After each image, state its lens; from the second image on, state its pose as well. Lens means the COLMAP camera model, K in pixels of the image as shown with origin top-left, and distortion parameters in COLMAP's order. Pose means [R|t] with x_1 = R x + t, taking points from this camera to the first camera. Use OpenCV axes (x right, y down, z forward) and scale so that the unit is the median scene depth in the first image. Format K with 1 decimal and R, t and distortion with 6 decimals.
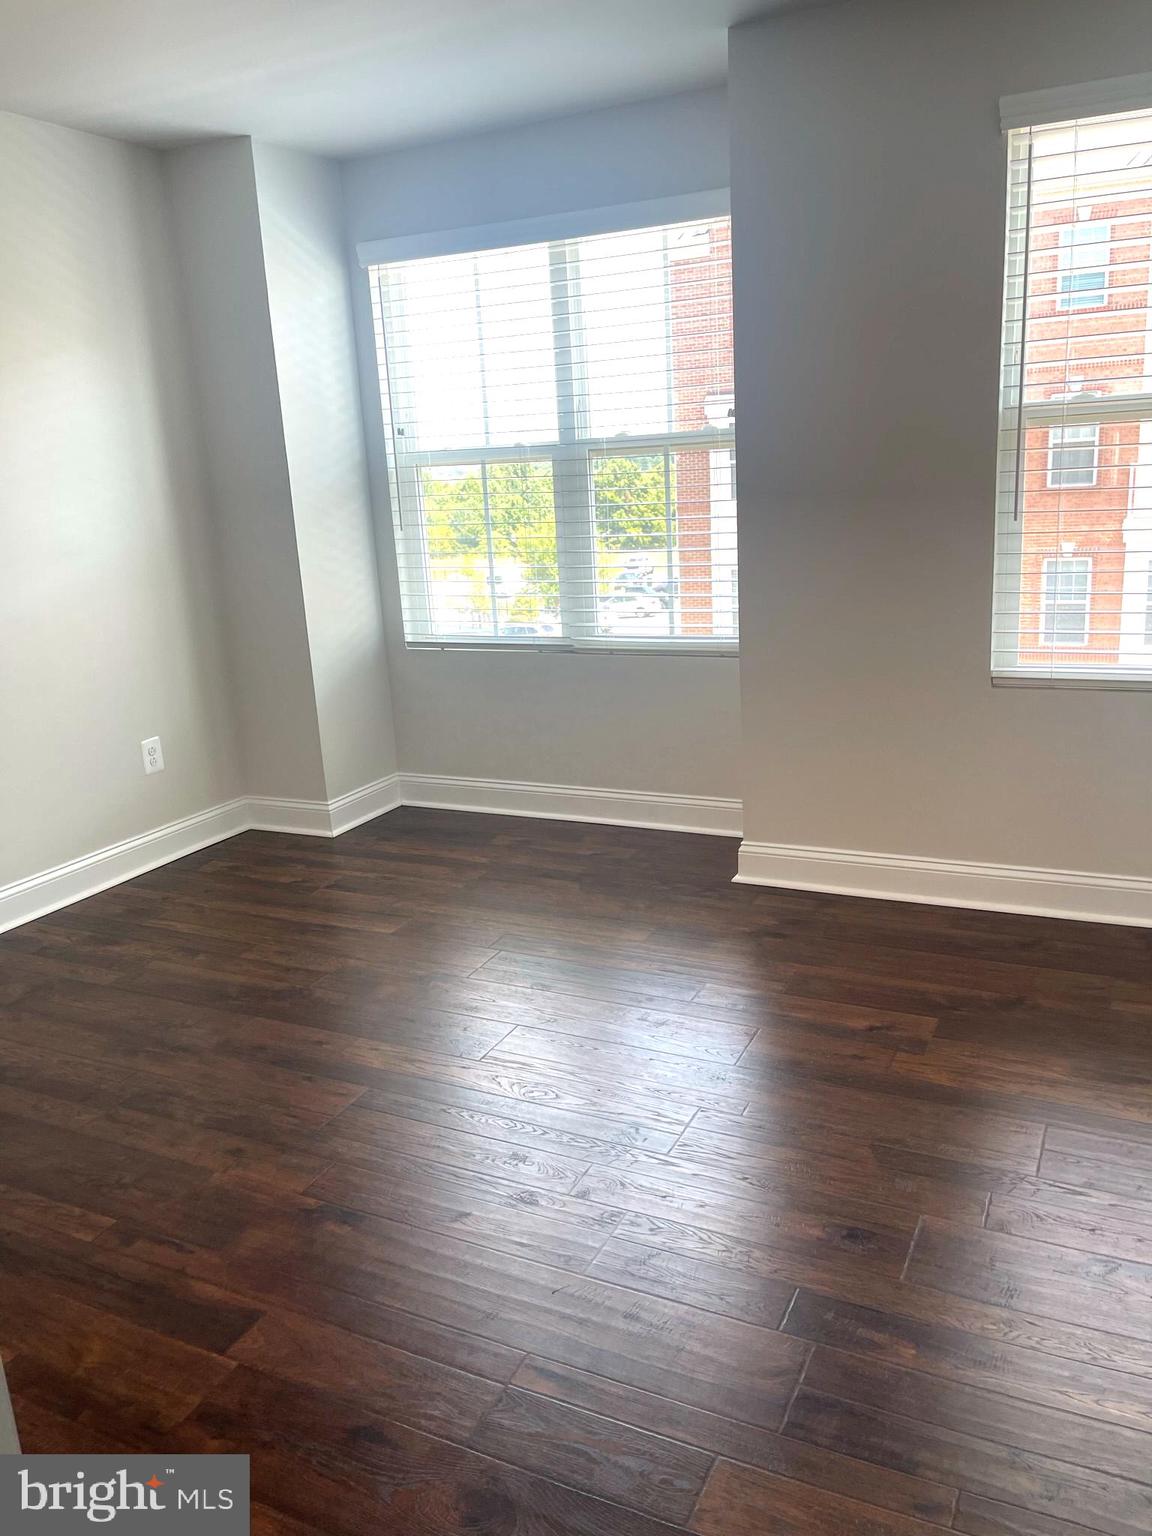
lens RADIAL K [[1166.9, 0, 576.0], [0, 1166.9, 768.0], [0, 0, 1]] dist [0.067440, -0.086582]
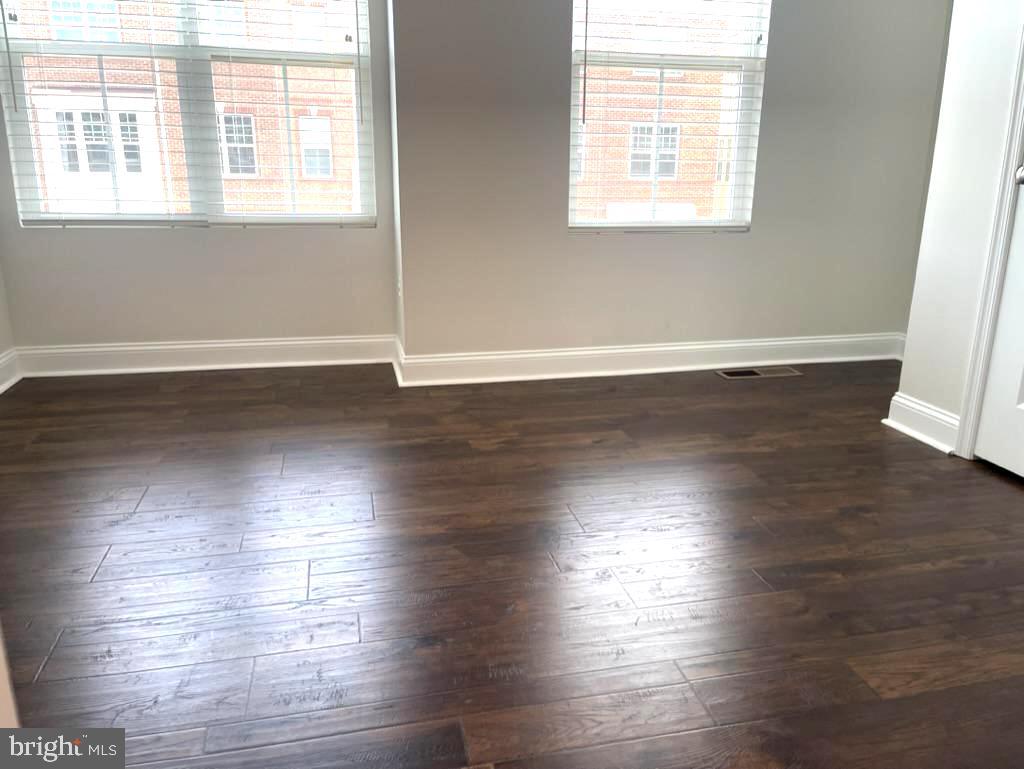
lens RADIAL K [[778.0, 0, 528.6], [0, 778.0, 387.4], [0, 0, 1]] dist [0.067440, -0.086582]
pose [[0.768078, -0.120232, 0.628968, -0.311331], [0.102737, 0.992629, 0.064290, 0.052620], [-0.632062, 0.015238, 0.774768, 0.185782]]
